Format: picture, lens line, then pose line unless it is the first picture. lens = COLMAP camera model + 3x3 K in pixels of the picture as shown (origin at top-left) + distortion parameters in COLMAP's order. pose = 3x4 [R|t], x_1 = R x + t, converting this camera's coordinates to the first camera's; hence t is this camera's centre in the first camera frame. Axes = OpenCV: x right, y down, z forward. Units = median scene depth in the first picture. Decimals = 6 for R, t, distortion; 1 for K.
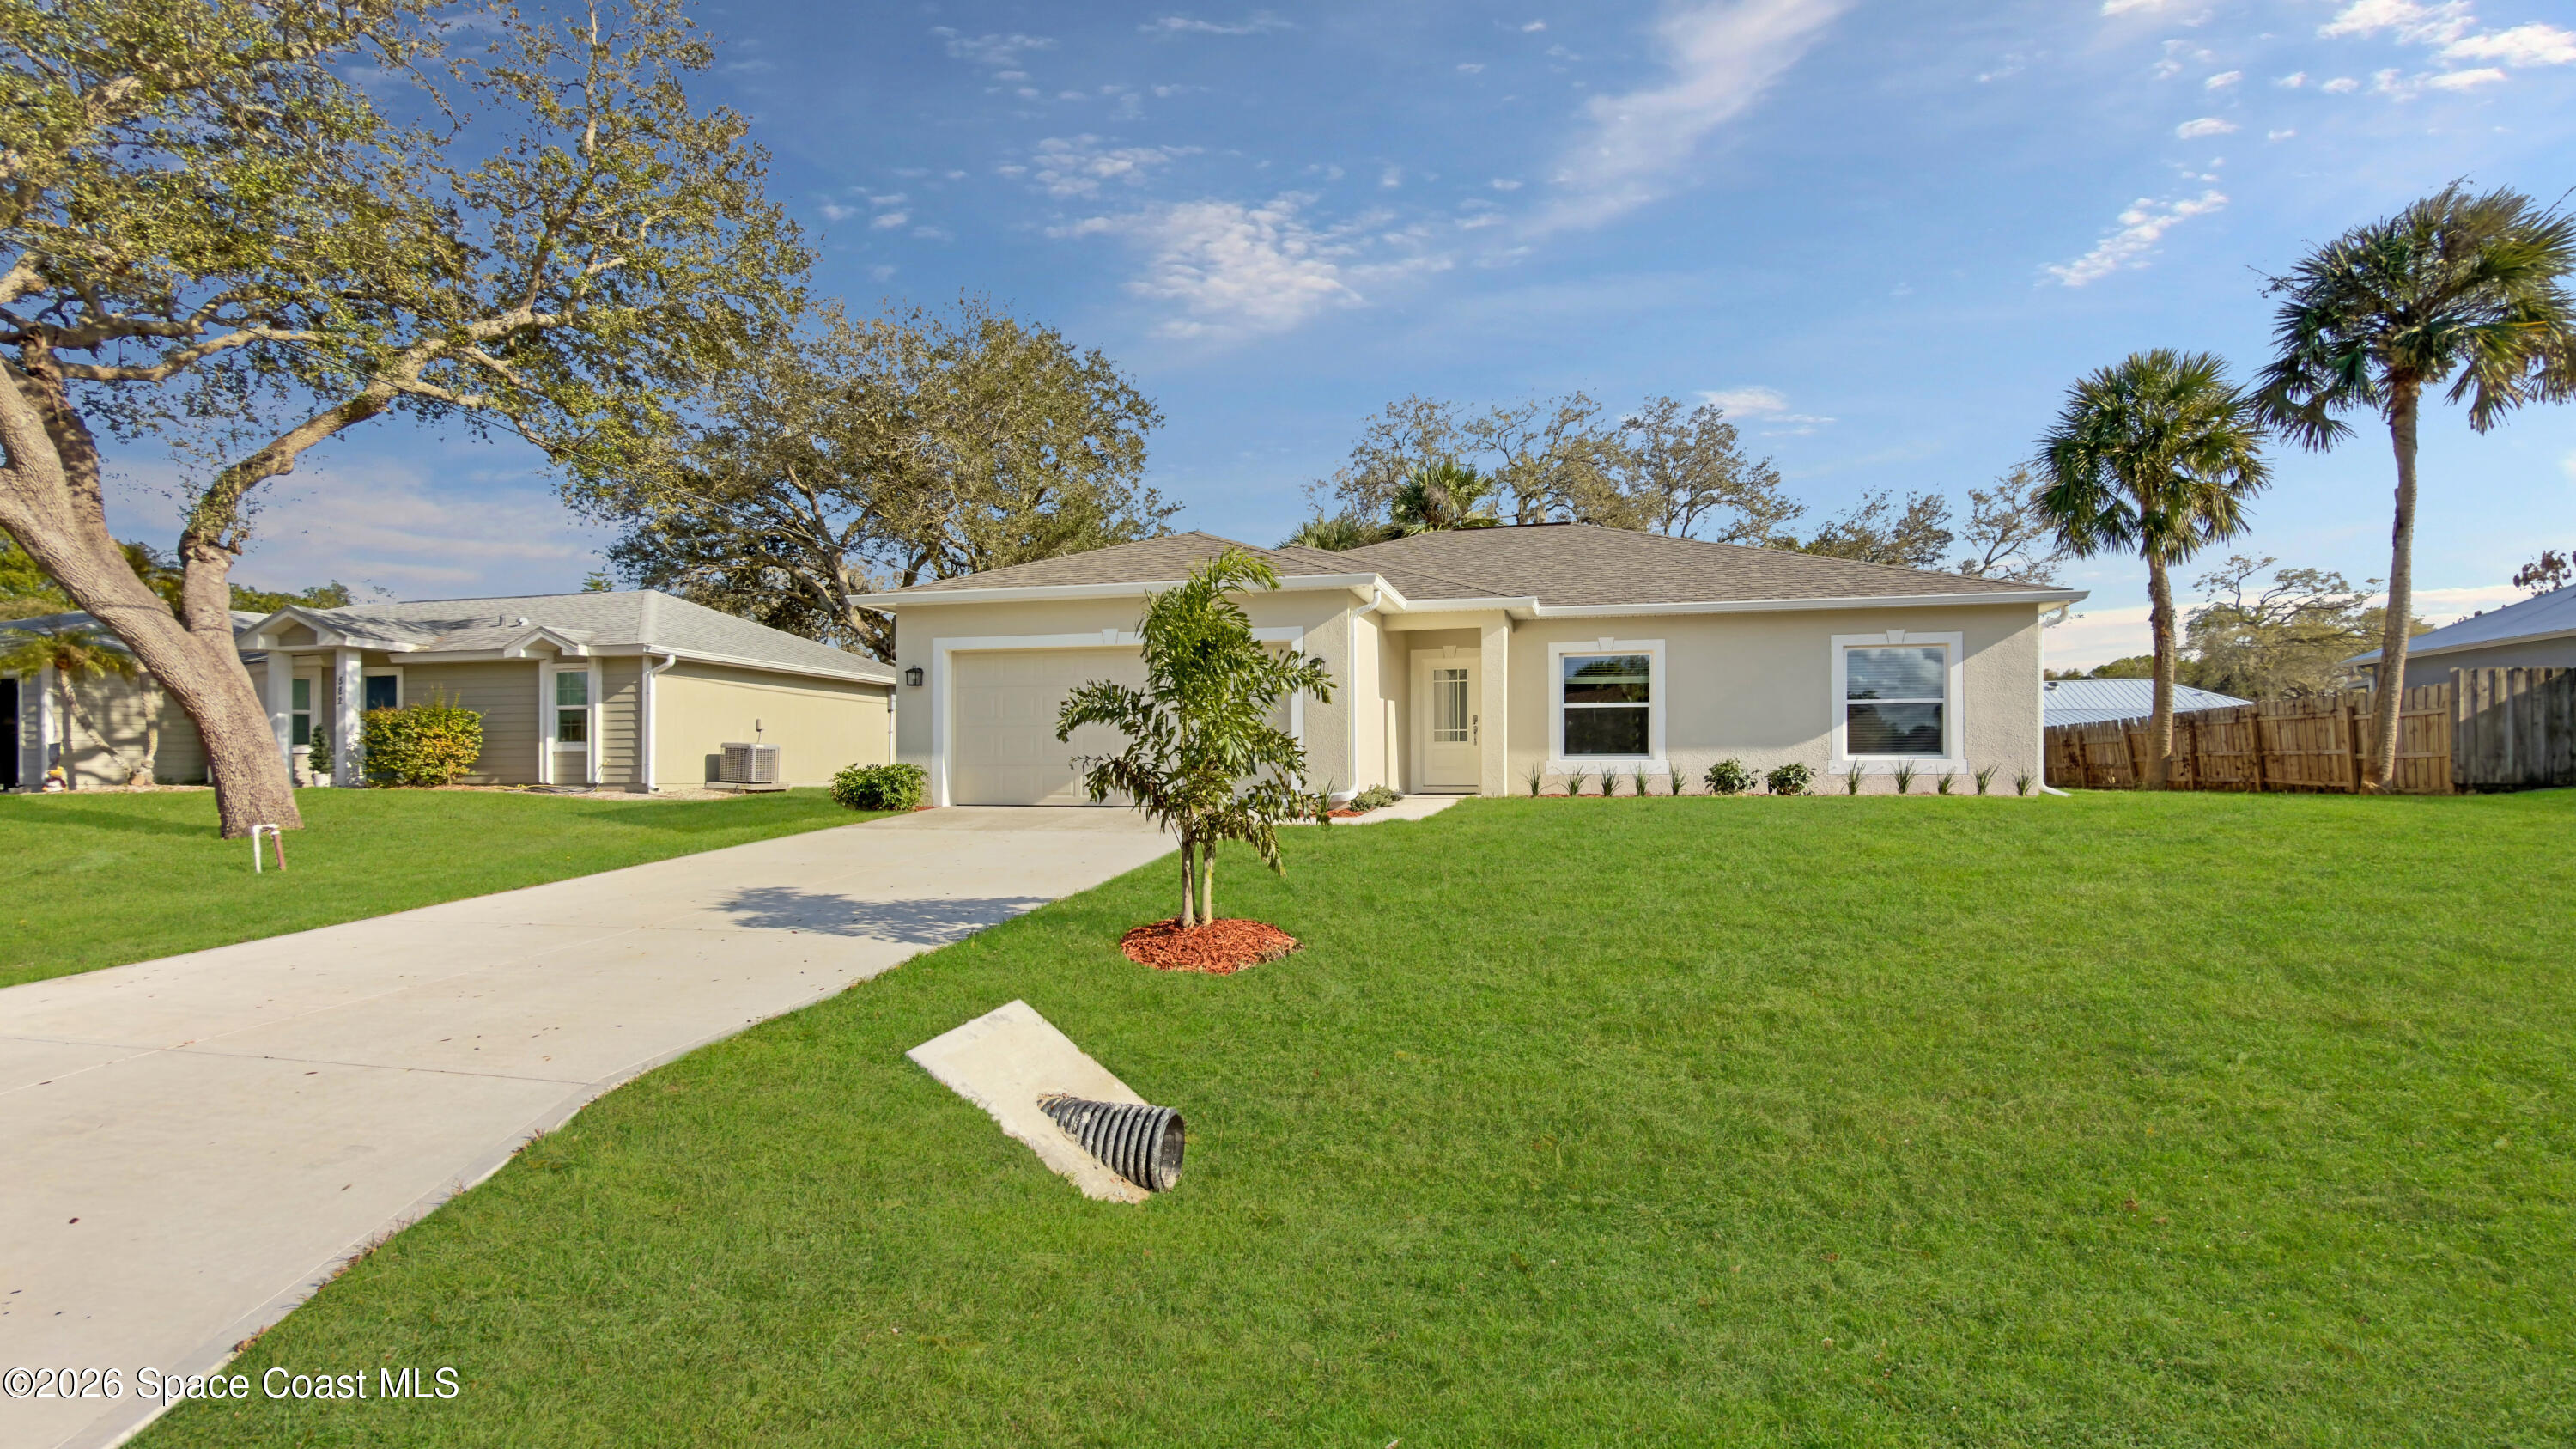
lens RADIAL K [[1068.7, 0, 1362.1], [0, 1068.7, 760.8], [0, 0, 1]] dist [-0.000309, 0.000583]
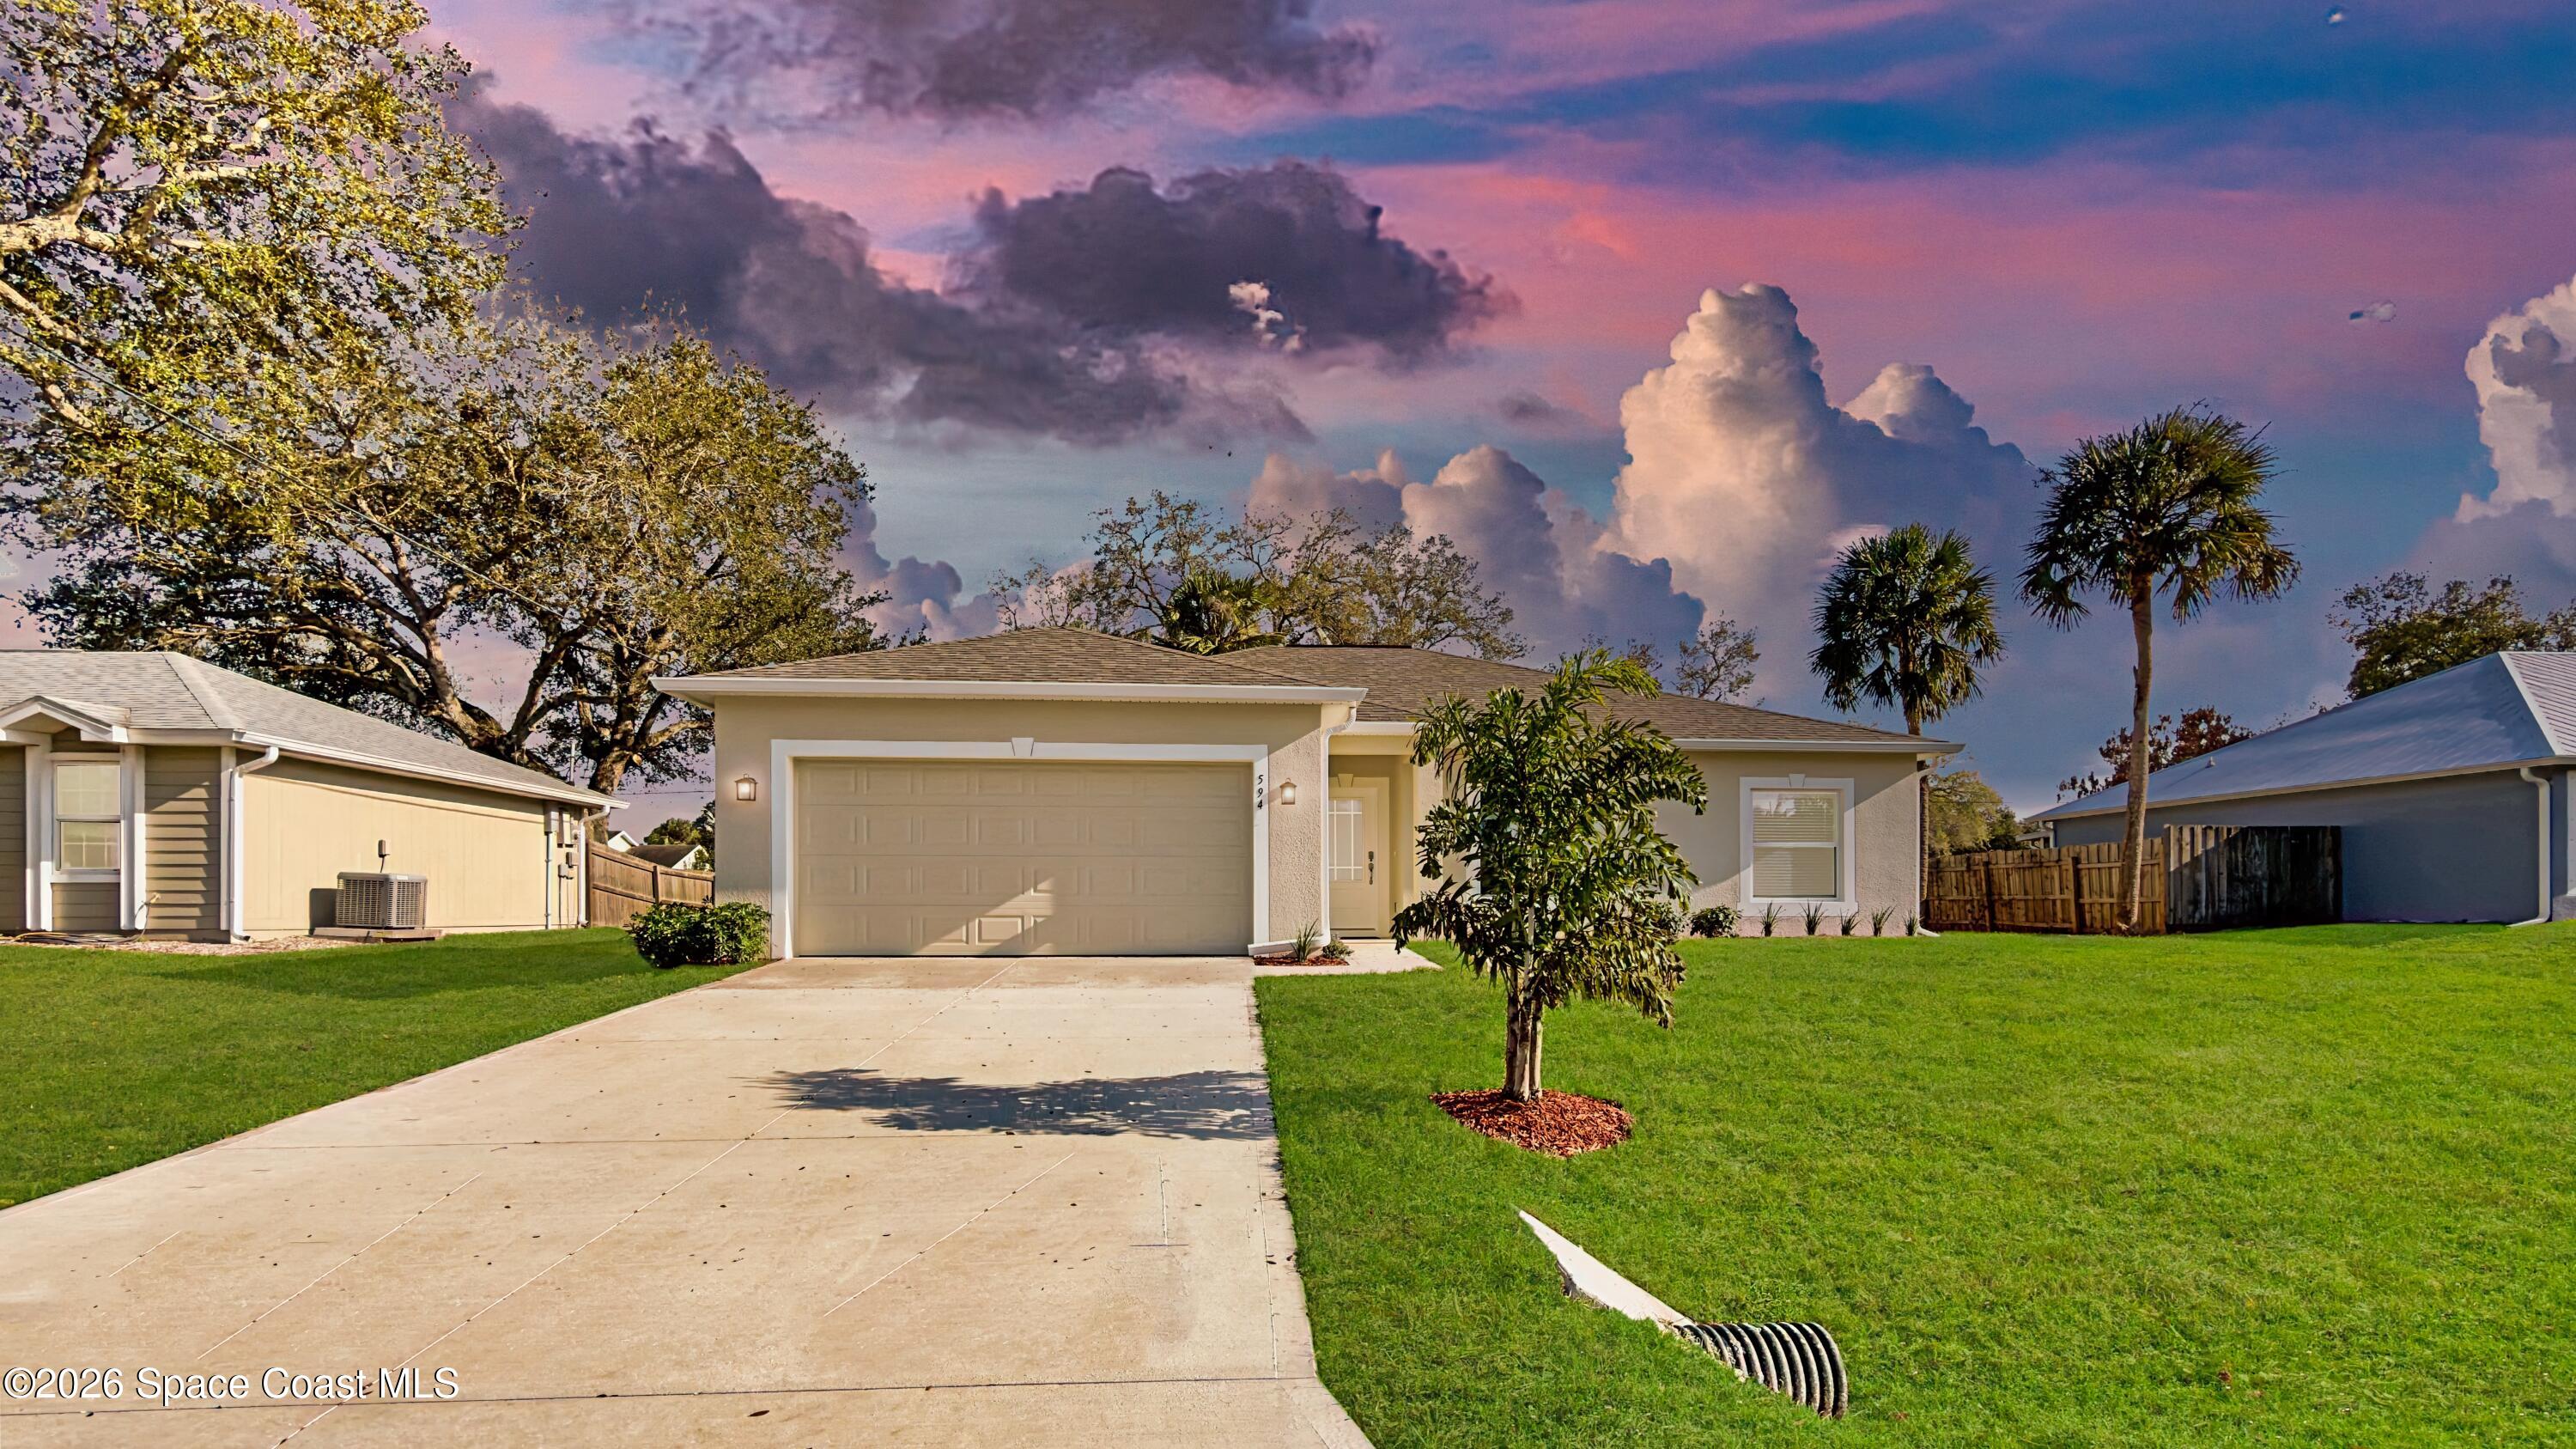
lens RADIAL K [[1158.2, 0, 1311.6], [0, 1158.2, 902.0], [0, 0, 1]] dist [-0.000111, 0.001175]
pose [[0.955703, 0.003912, 0.294308, -0.232319], [-0.004001, 0.999992, -0.000300, 0.000723], [-0.294306, -0.000891, 0.955711, 0.072688]]
